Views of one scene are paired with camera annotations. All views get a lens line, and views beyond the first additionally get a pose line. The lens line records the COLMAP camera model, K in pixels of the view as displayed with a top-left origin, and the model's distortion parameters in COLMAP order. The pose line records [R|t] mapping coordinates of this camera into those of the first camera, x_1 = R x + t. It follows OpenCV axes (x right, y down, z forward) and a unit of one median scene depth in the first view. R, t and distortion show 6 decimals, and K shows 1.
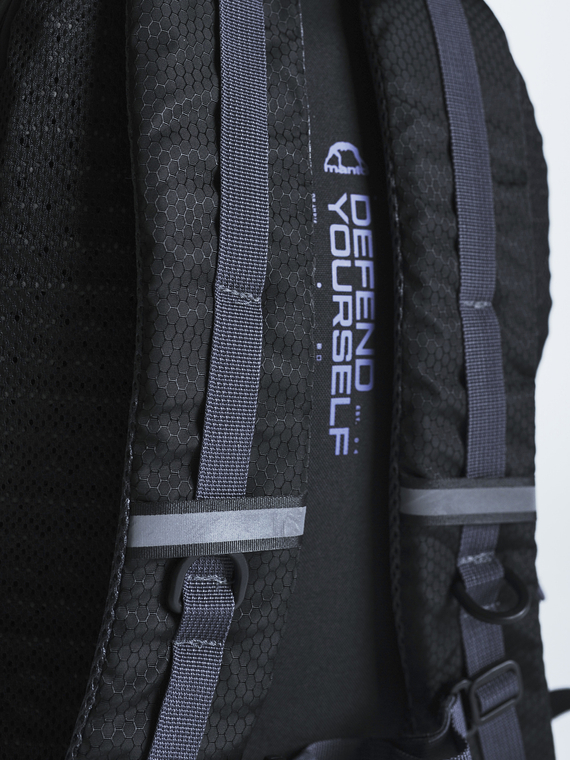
lens RADIAL K [[1065.7, 0, 285.0], [0, 1065.7, 380.0], [0, 0, 1]] dist [-0.042168, -0.061832]
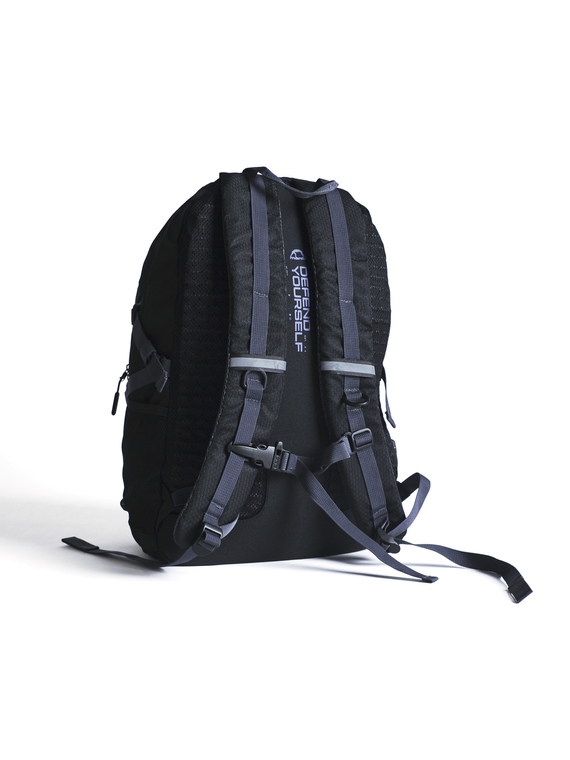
lens RADIAL K [[771.6, 0, 285.0], [0, 771.6, 380.0], [0, 0, 1]] dist [0.002260, 0.001059]
pose [[0.996283, -0.055000, -0.066301, 0.149947], [0.047534, 0.992866, -0.109353, 0.383168], [0.071842, 0.105795, 0.991789, -1.128581]]
